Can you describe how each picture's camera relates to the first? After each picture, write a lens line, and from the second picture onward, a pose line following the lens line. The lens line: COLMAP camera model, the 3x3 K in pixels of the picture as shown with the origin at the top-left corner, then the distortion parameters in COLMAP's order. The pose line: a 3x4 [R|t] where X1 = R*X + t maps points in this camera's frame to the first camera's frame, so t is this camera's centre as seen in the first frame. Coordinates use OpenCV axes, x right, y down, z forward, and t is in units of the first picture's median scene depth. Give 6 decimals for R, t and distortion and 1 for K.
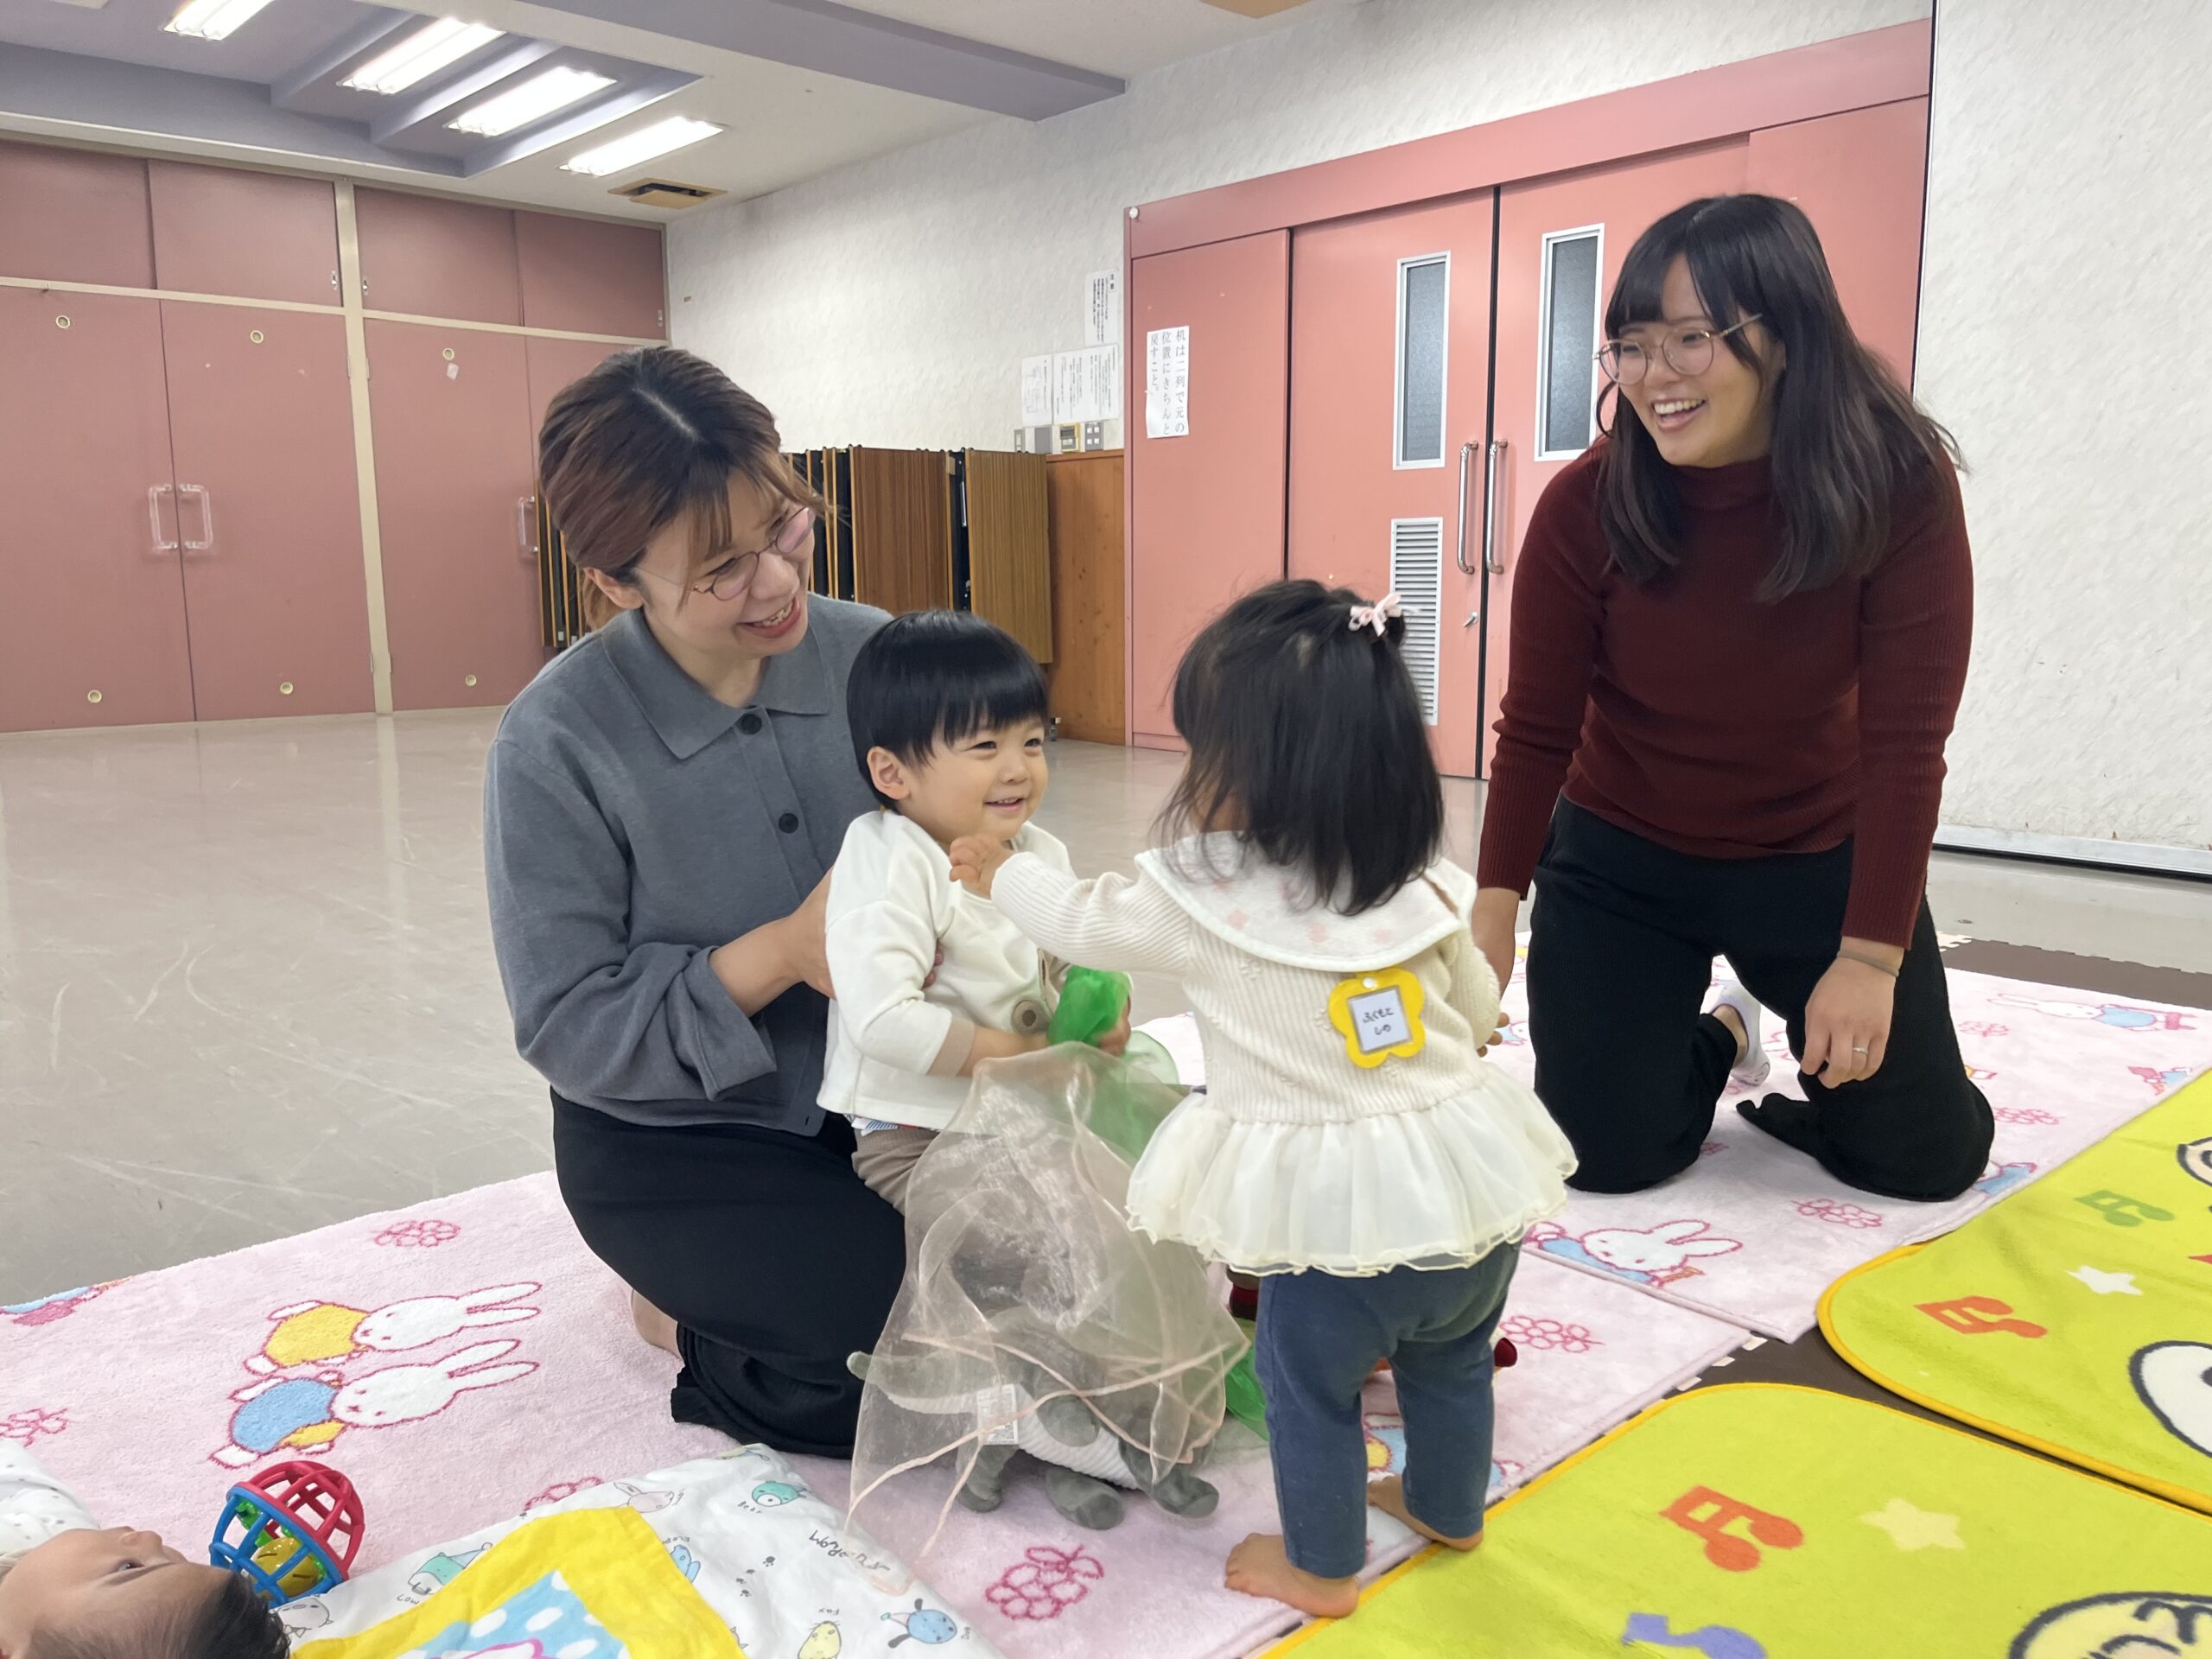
lens RADIAL K [[1681.7, 0, 1106.0], [0, 1681.7, 829.5], [0, 0, 1]] dist [0.047782, -0.086435]
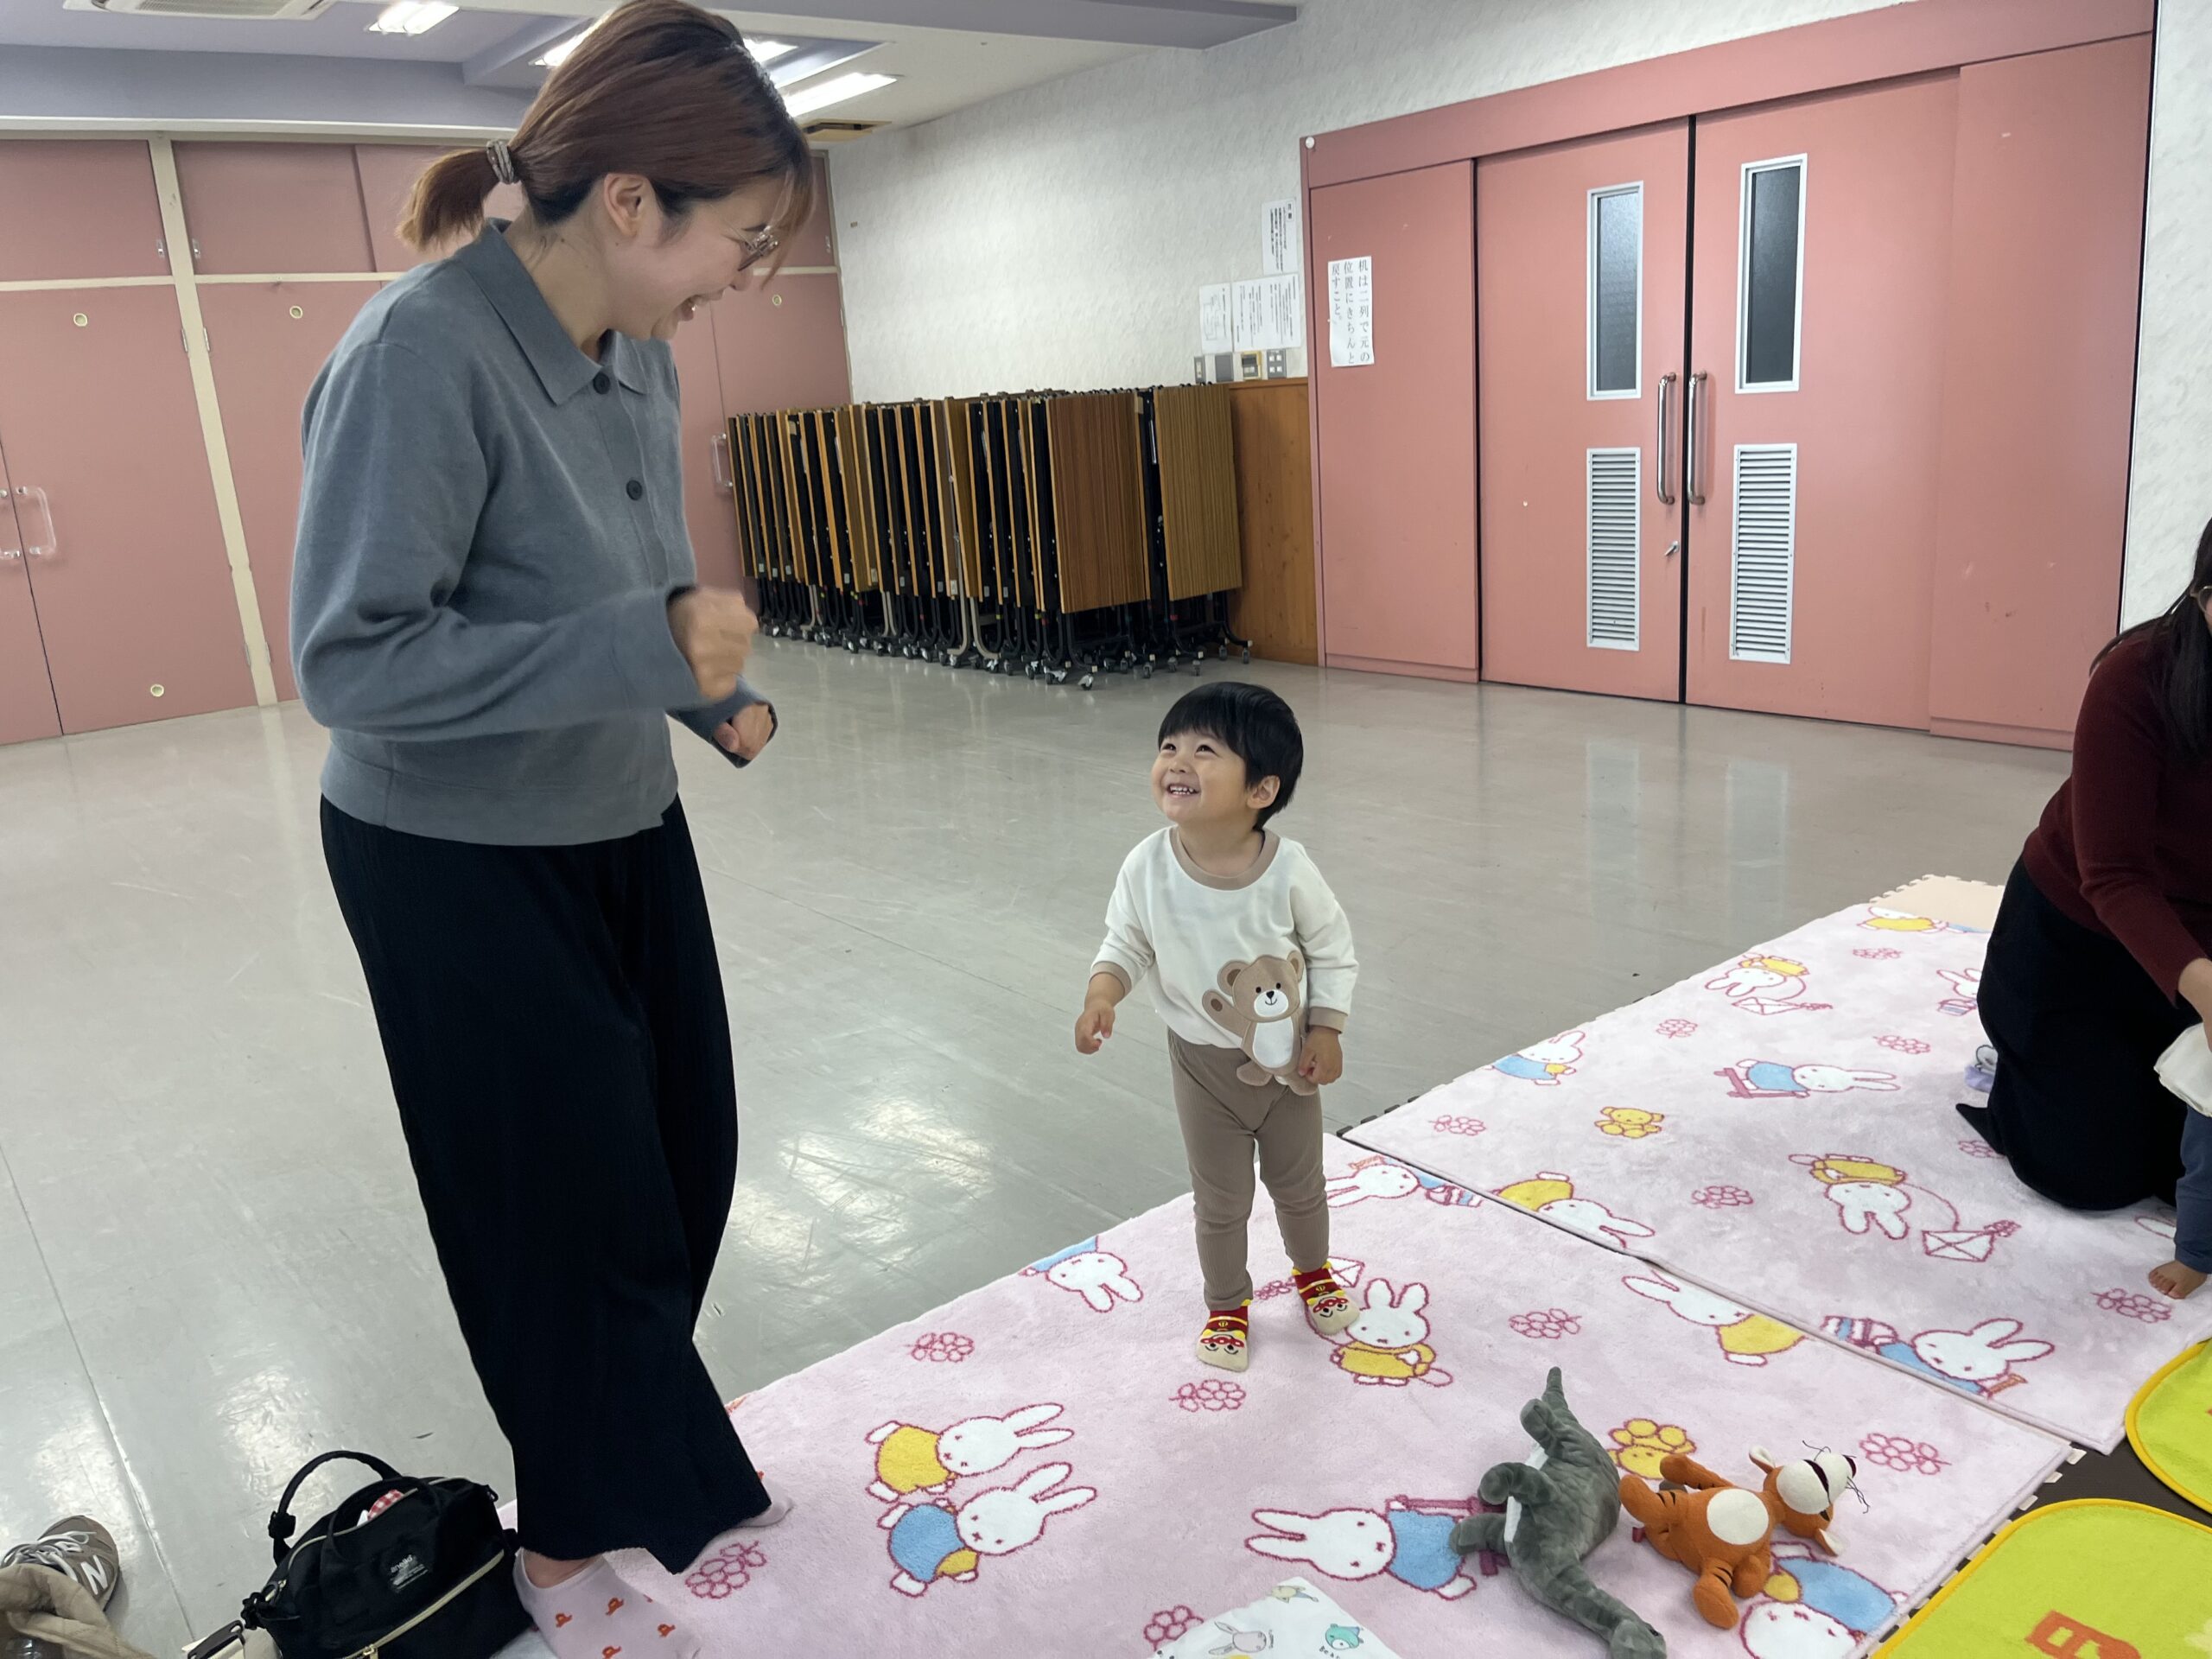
lens RADIAL K [[1682.7, 0, 1056.4], [0, 1682.7, 803.0], [0, 0, 1]] dist [0.005857, -0.020002]
pose [[0.994009, -0.044566, -0.099799, -0.058896], [0.054646, 0.993420, 0.100654, -0.093416], [0.094656, -0.105505, 0.989904, -0.061873]]
